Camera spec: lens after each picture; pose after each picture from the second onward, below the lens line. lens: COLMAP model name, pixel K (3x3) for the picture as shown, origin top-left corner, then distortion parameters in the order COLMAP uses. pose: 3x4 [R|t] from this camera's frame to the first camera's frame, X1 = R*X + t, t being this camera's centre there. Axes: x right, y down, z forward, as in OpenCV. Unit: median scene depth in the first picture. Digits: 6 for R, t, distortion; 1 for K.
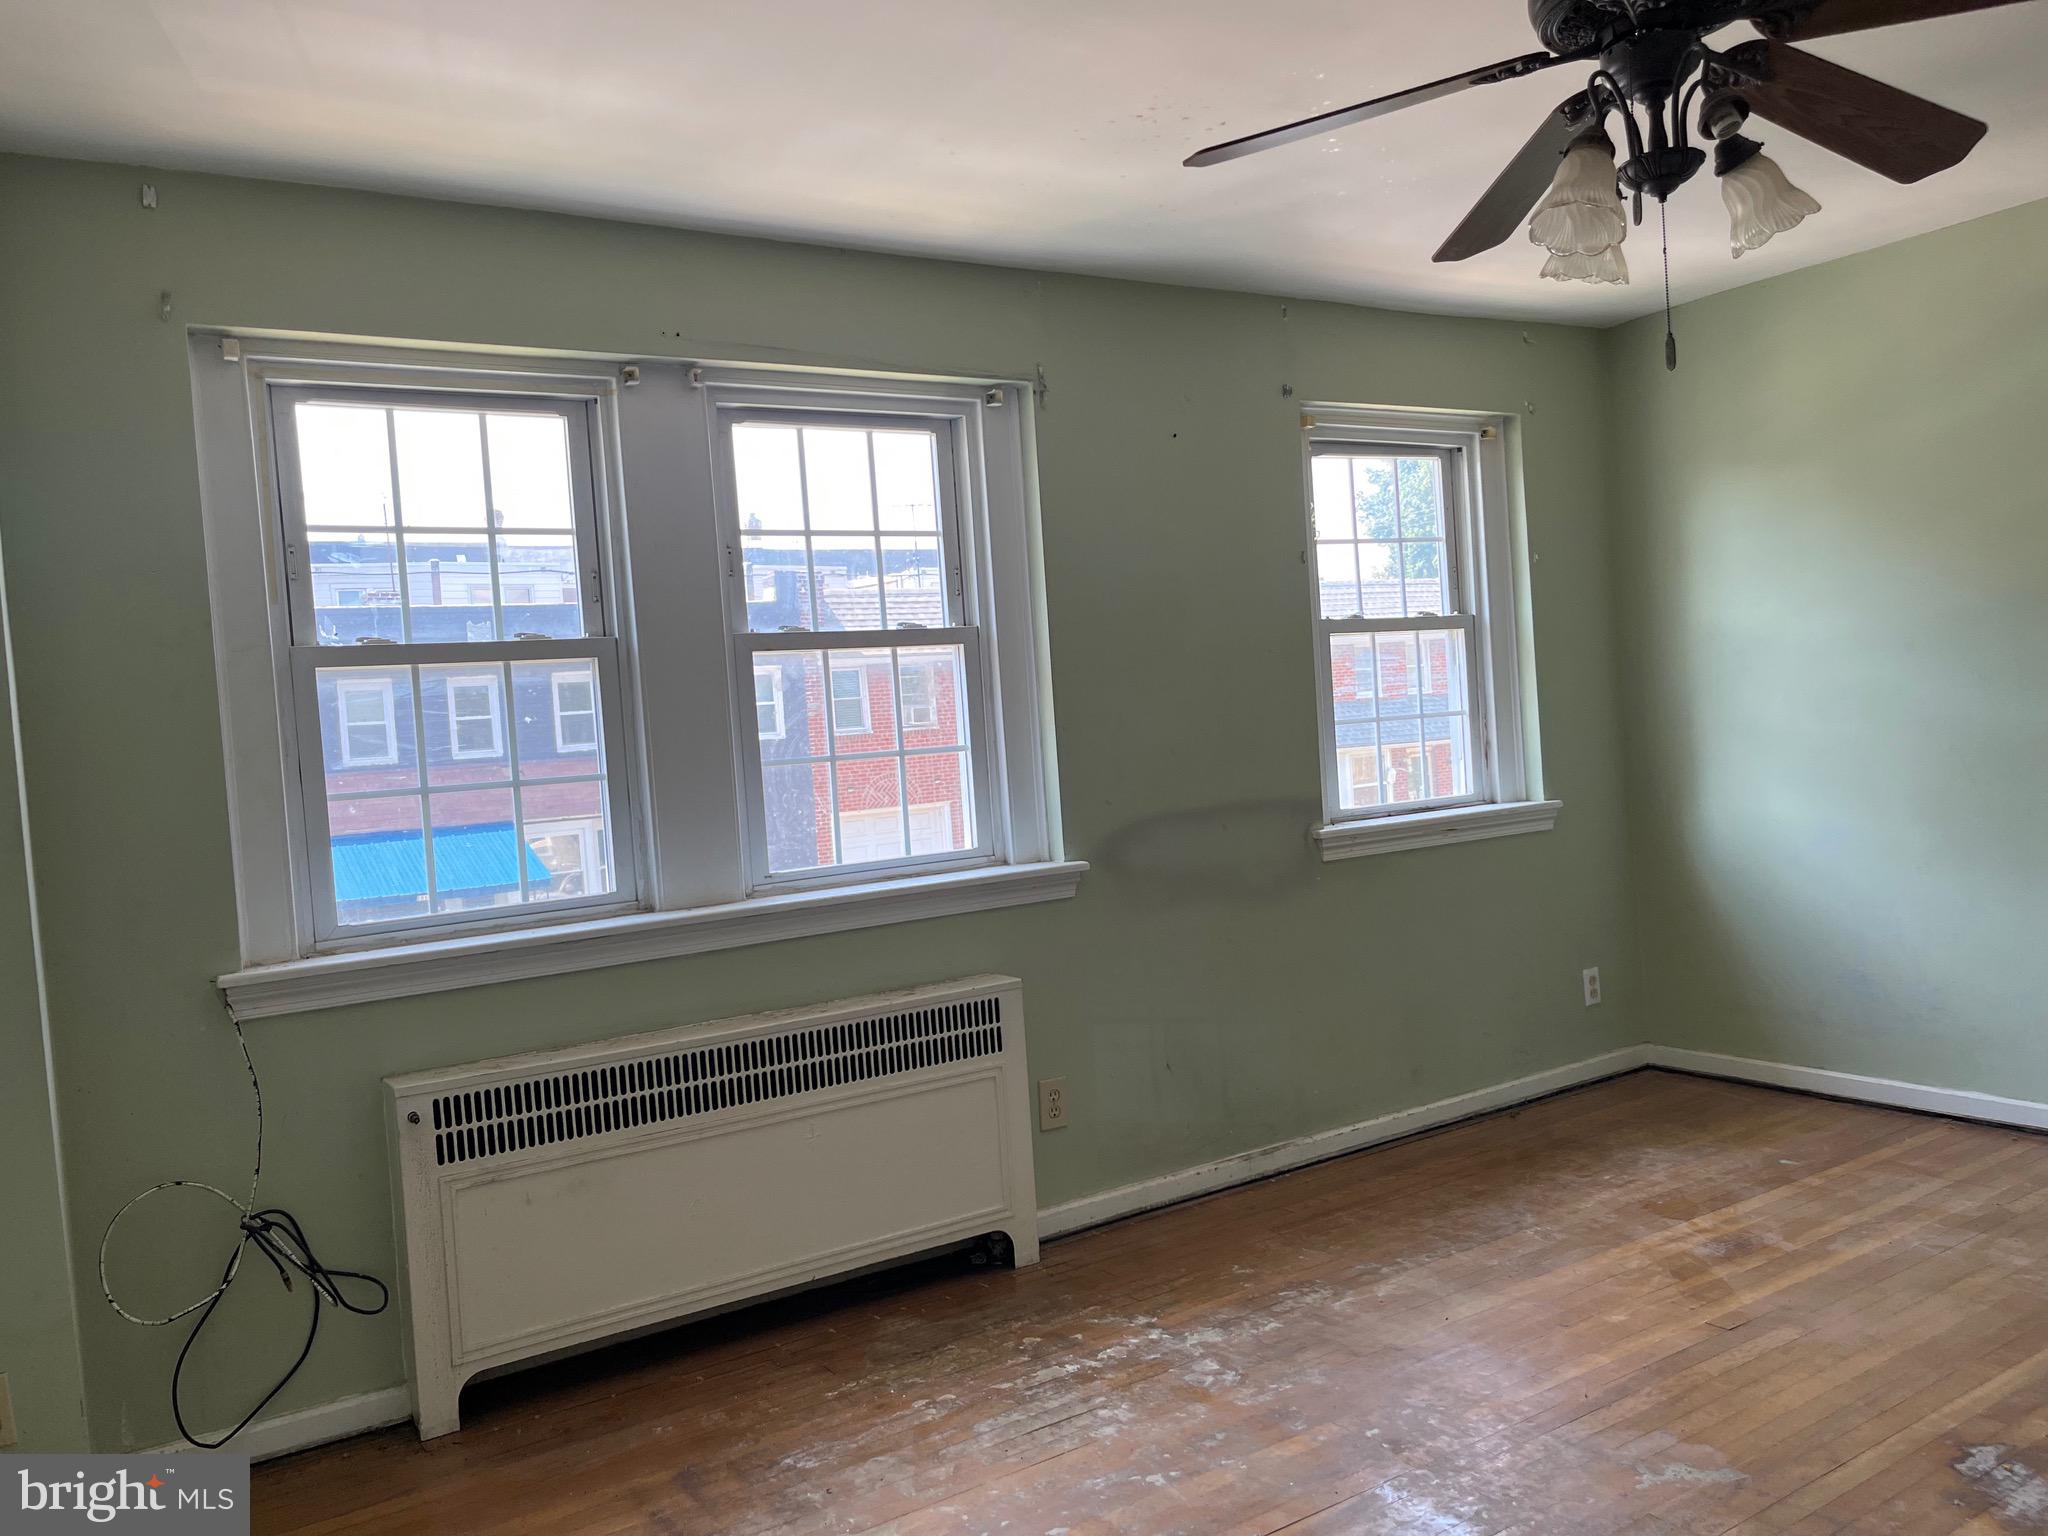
lens RADIAL K [[1565.4, 0, 1021.4], [0, 1565.4, 783.5], [0, 0, 1]] dist [0.052289, -0.057123]
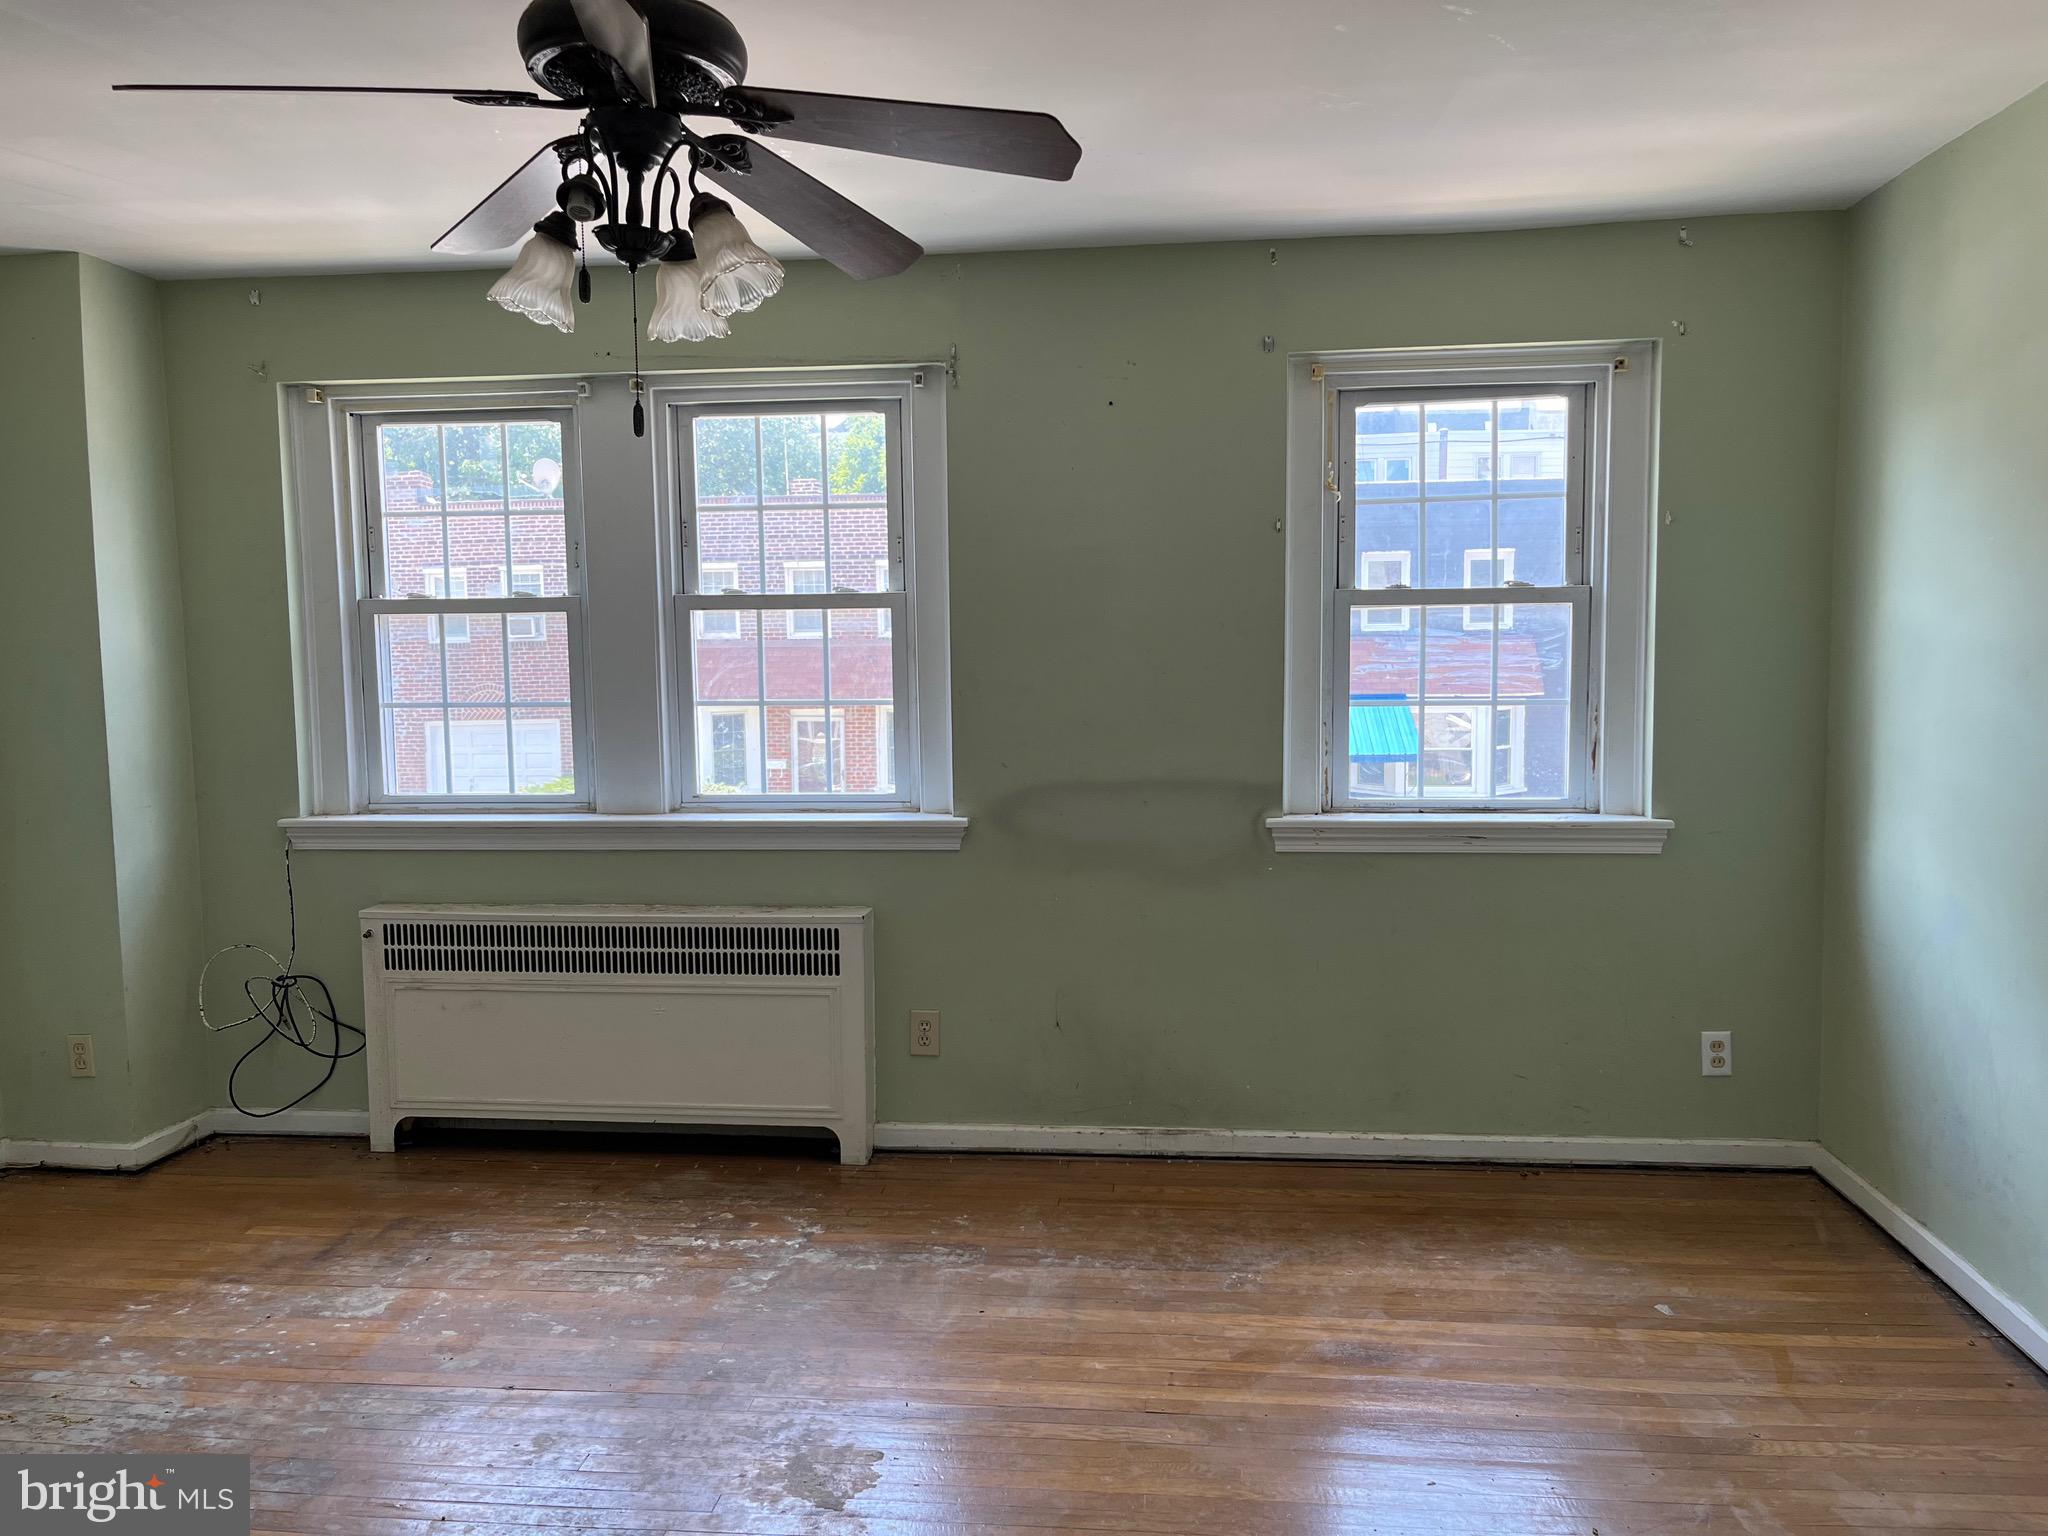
lens RADIAL K [[1549.9, 0, 1017.9], [0, 1549.9, 786.1], [0, 0, 1]] dist [0.028371, -0.005204]
pose [[0.778161, 0.121464, -0.616208, 0.760358], [-0.067536, 0.991615, 0.110176, -0.096450], [0.624423, -0.044118, 0.779839, 0.215486]]
